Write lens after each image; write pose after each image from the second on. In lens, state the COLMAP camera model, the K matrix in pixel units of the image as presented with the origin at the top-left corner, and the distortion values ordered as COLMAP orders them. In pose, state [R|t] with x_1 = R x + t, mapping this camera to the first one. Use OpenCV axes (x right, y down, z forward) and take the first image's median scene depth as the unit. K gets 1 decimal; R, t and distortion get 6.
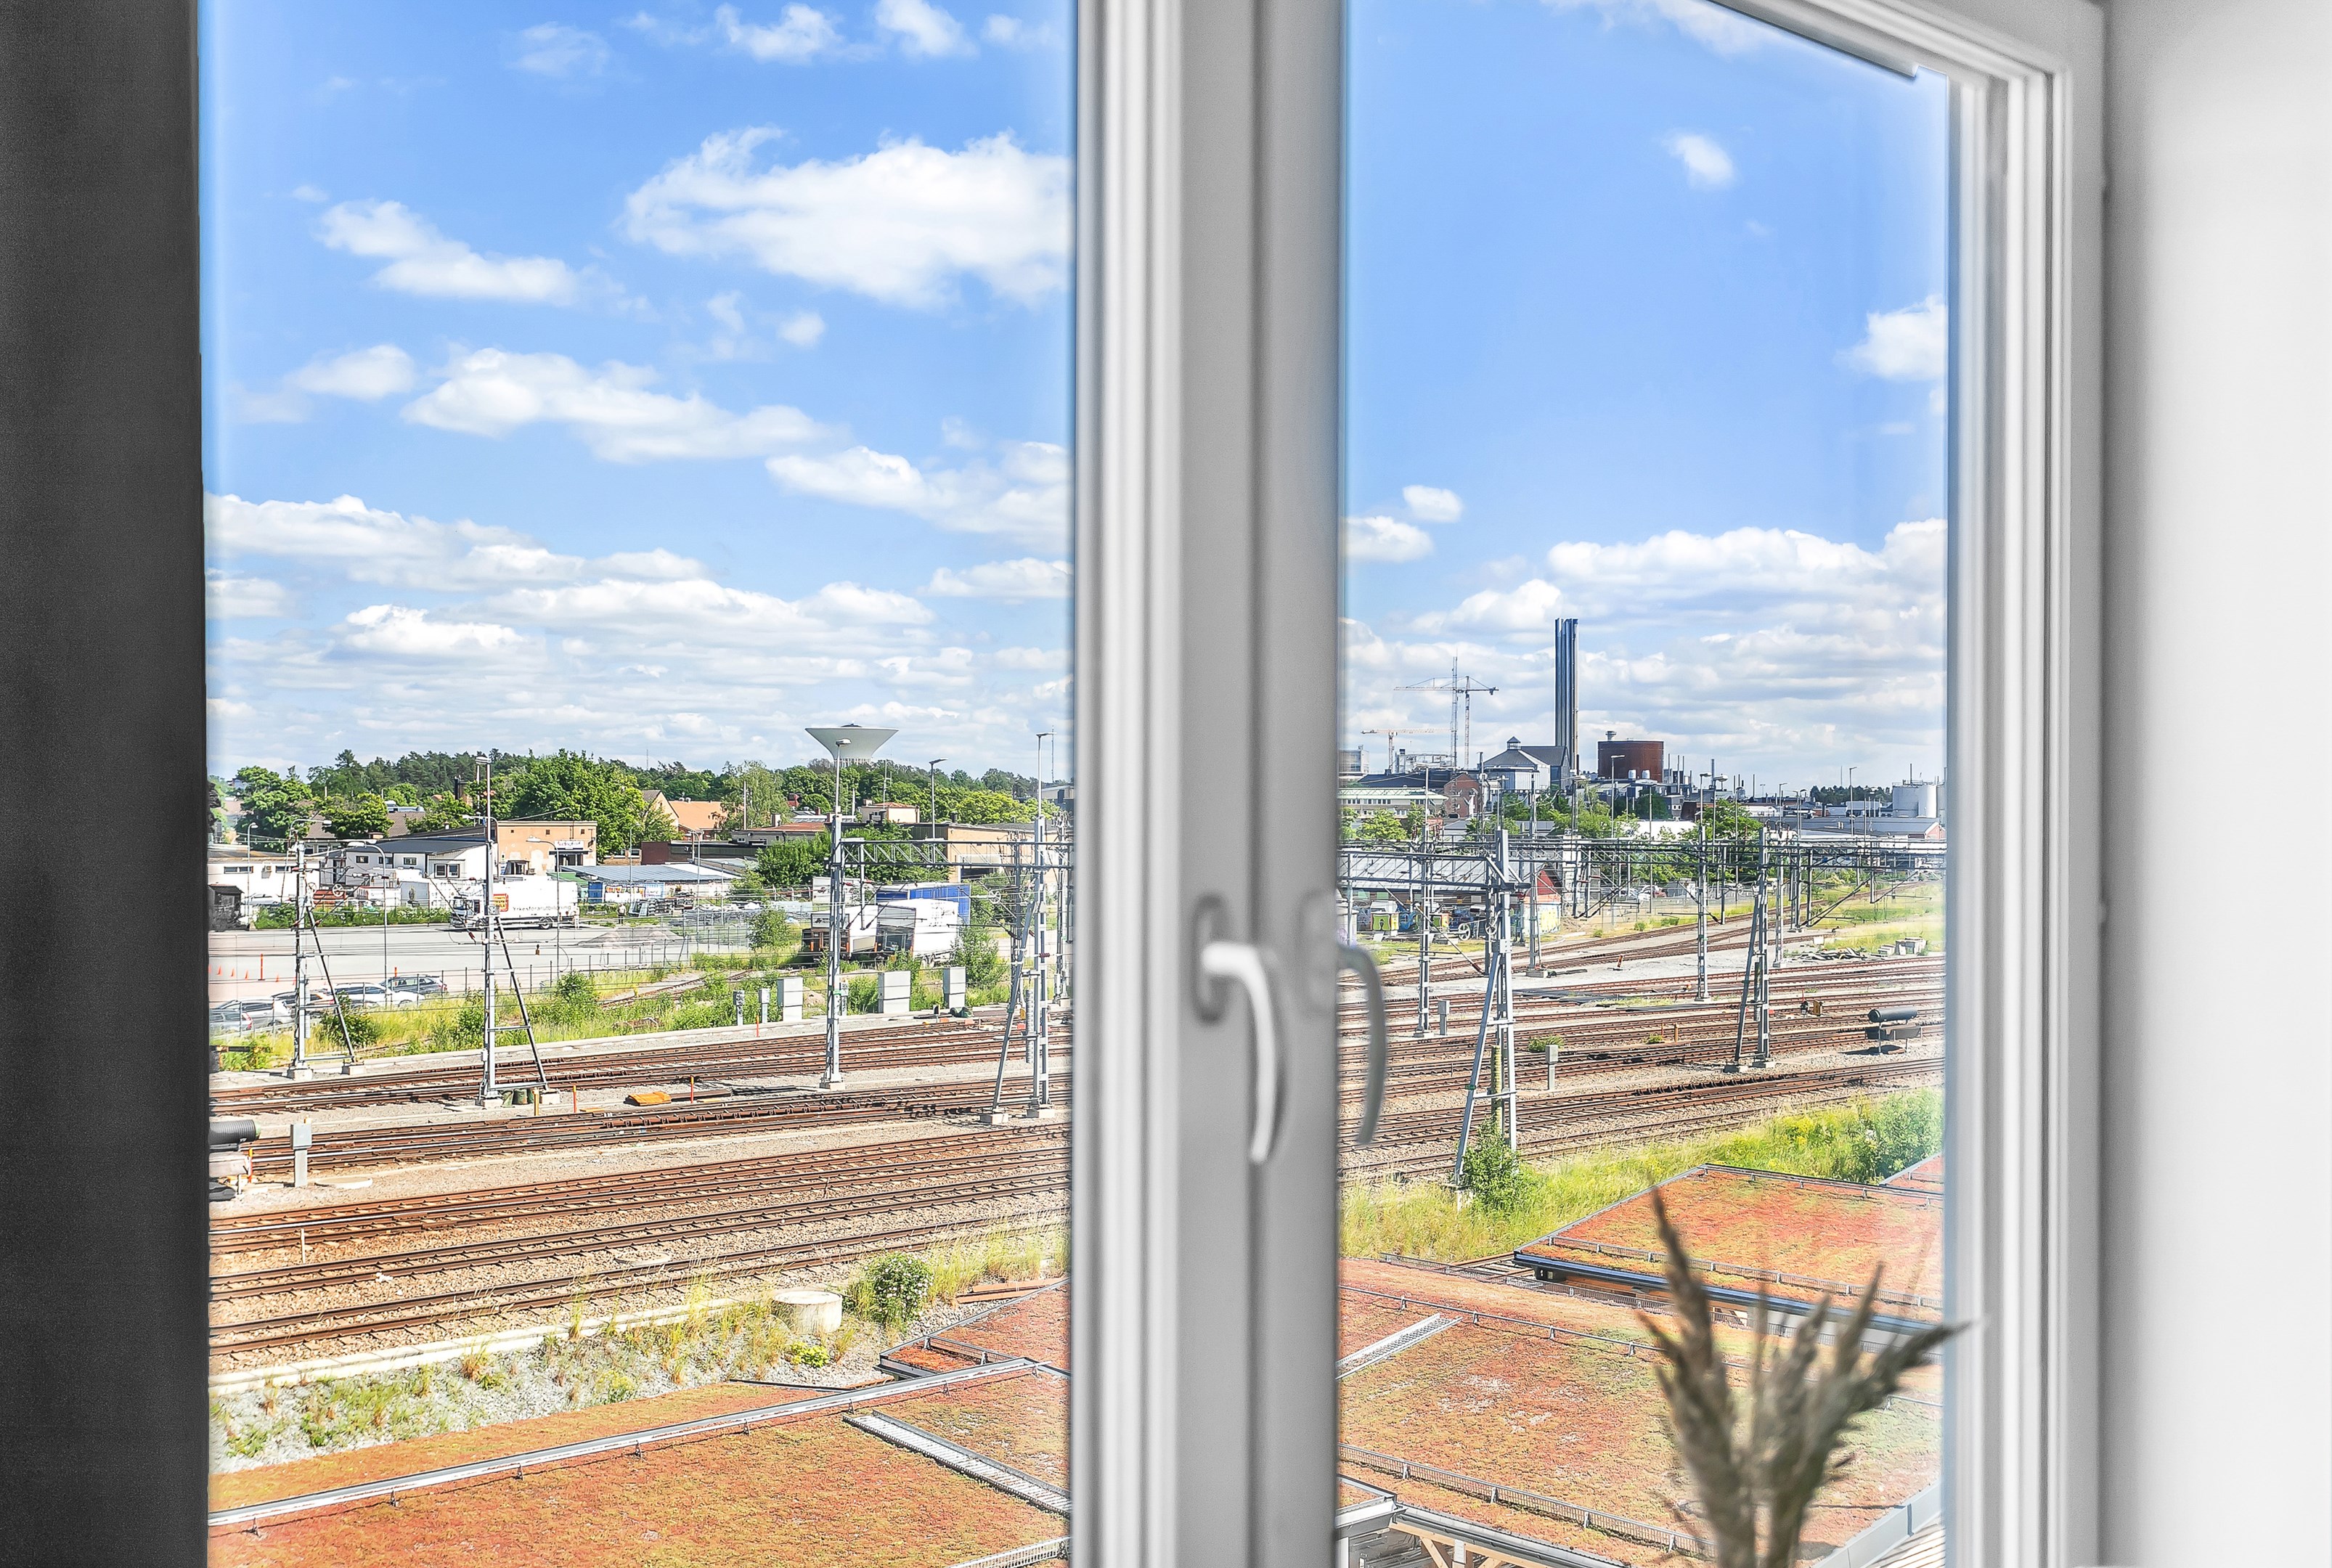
lens RADIAL K [[2406.7, 0, 1160.5], [0, 2406.7, 788.4], [0, 0, 1]] dist [0.009459, 0.000000]
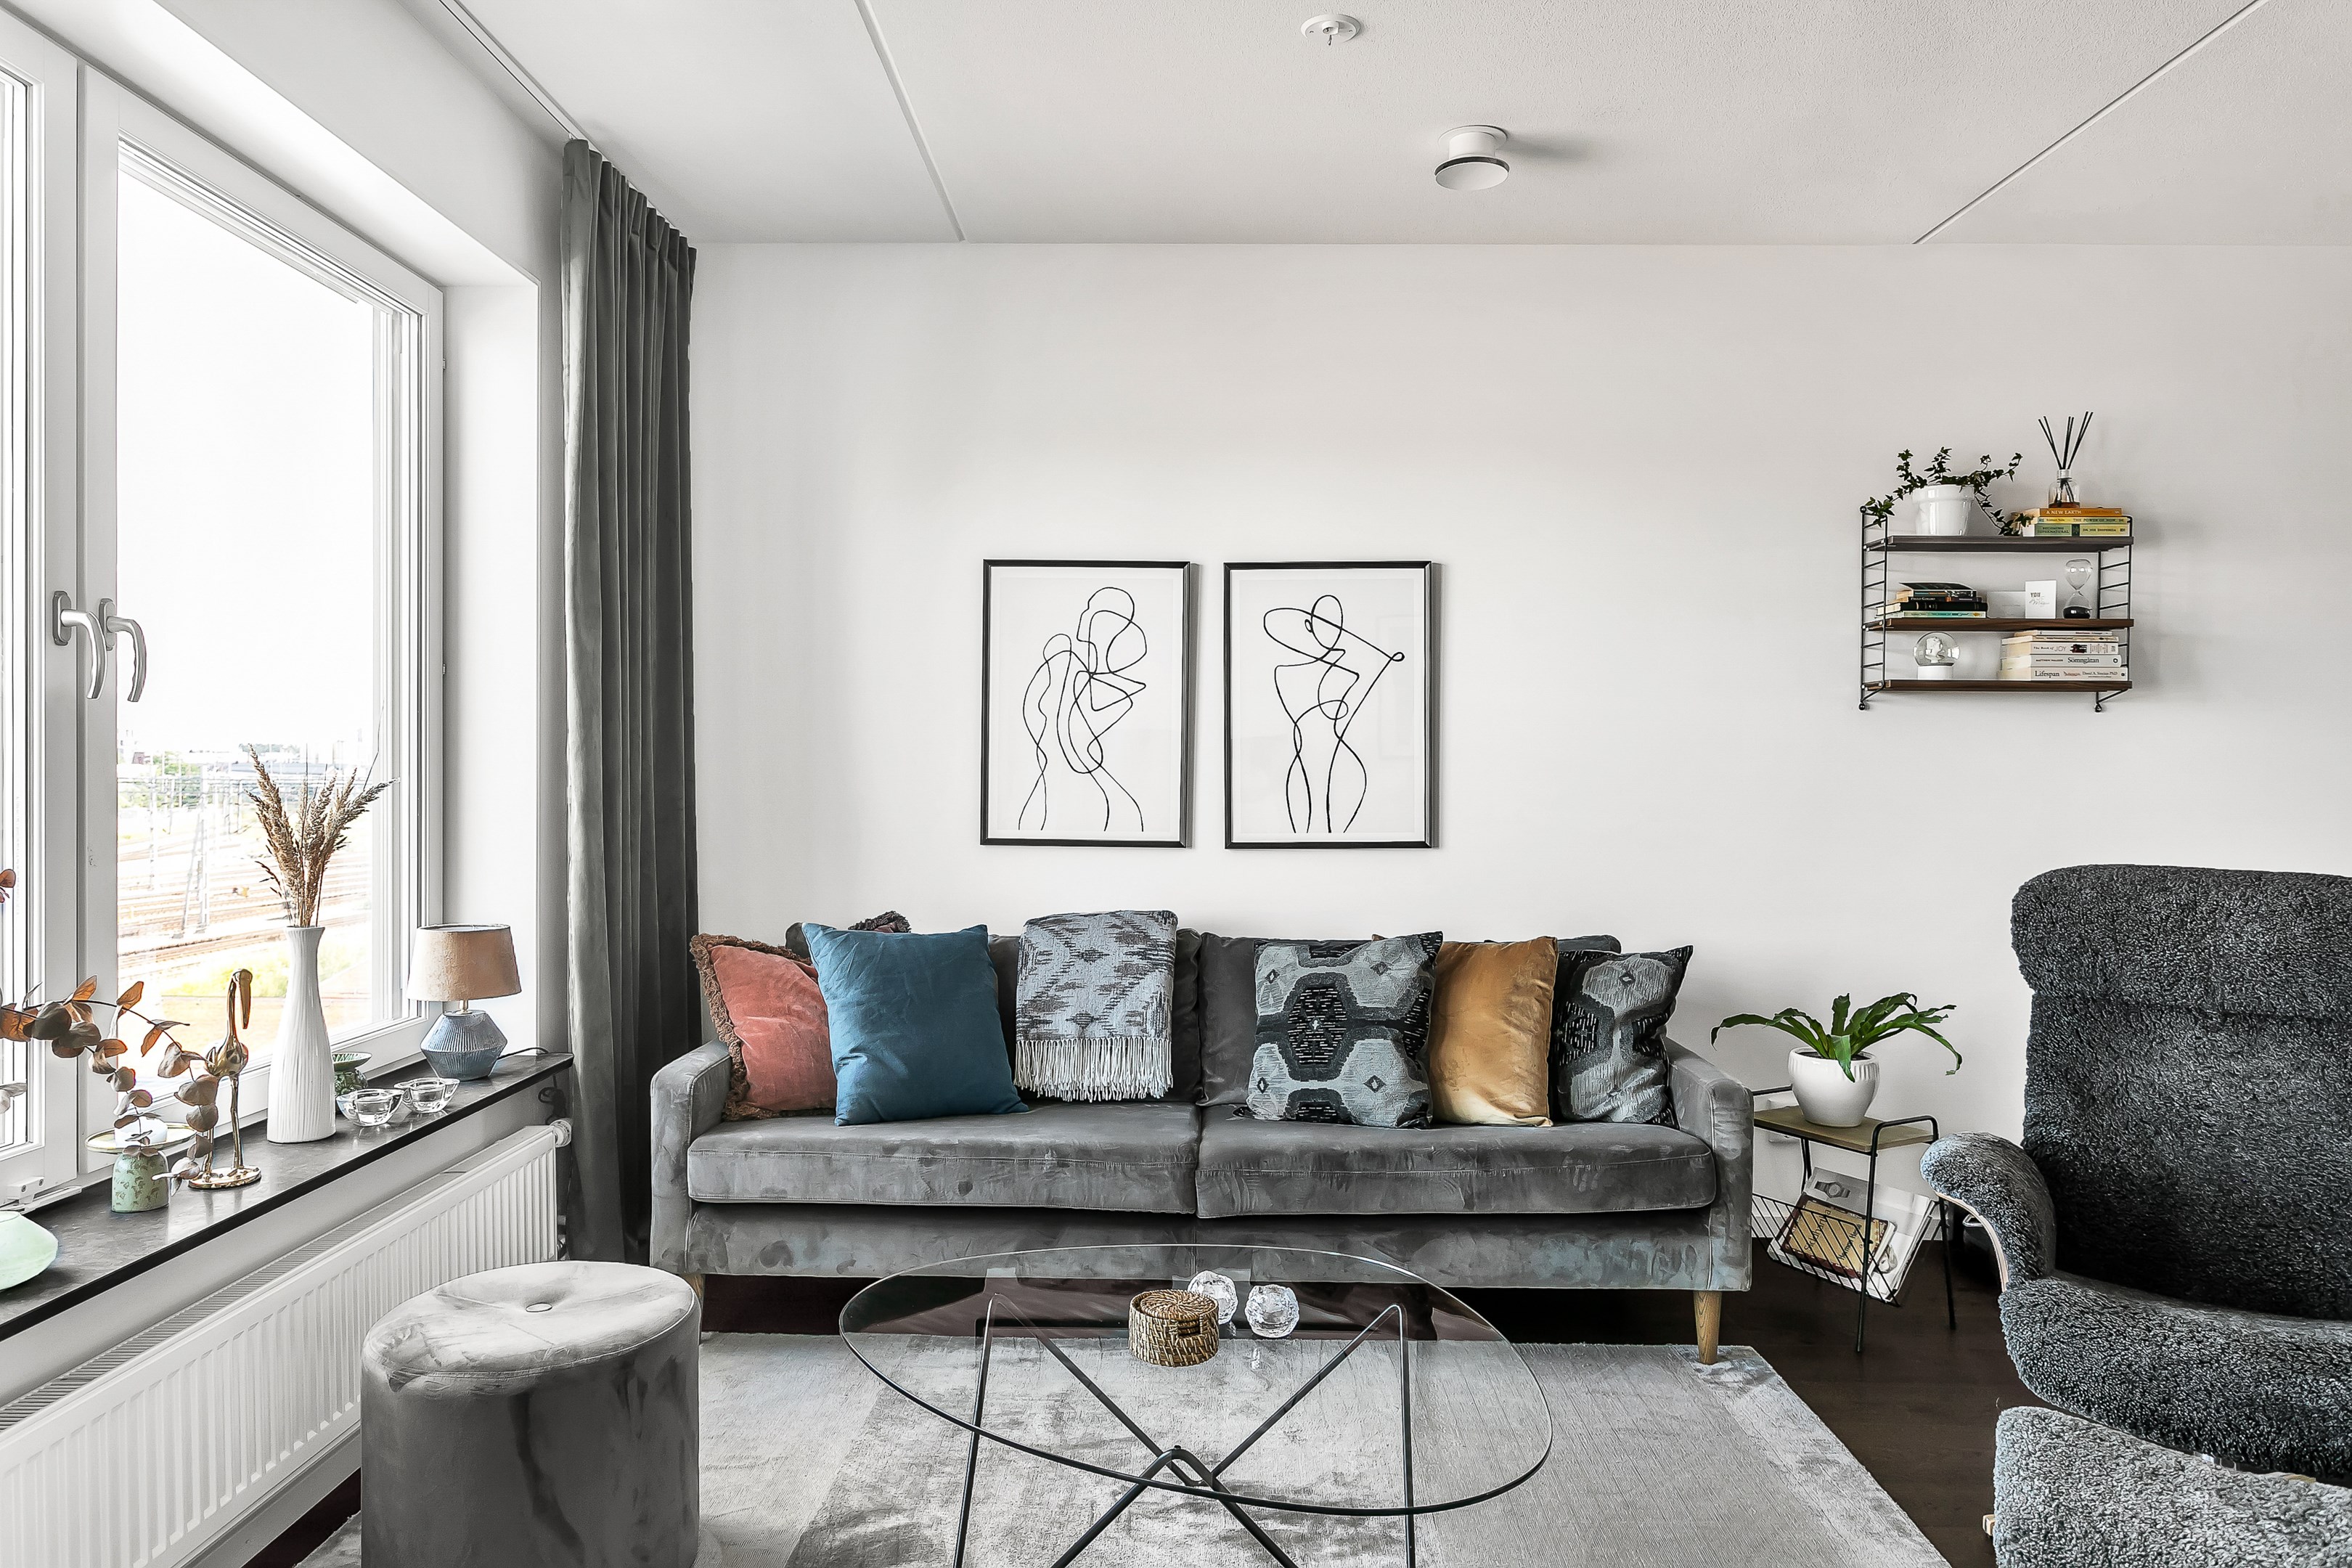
lens RADIAL K [[1558.4, 0, 1170.7], [0, 1558.4, 787.7], [0, 0, 1]] dist [0.005425, 0.003004]
pose [[0.690995, -0.005379, 0.722840, -0.307615], [-0.003122, 0.999941, 0.010425, 0.197391], [-0.722853, -0.009460, 0.690937, -0.789004]]
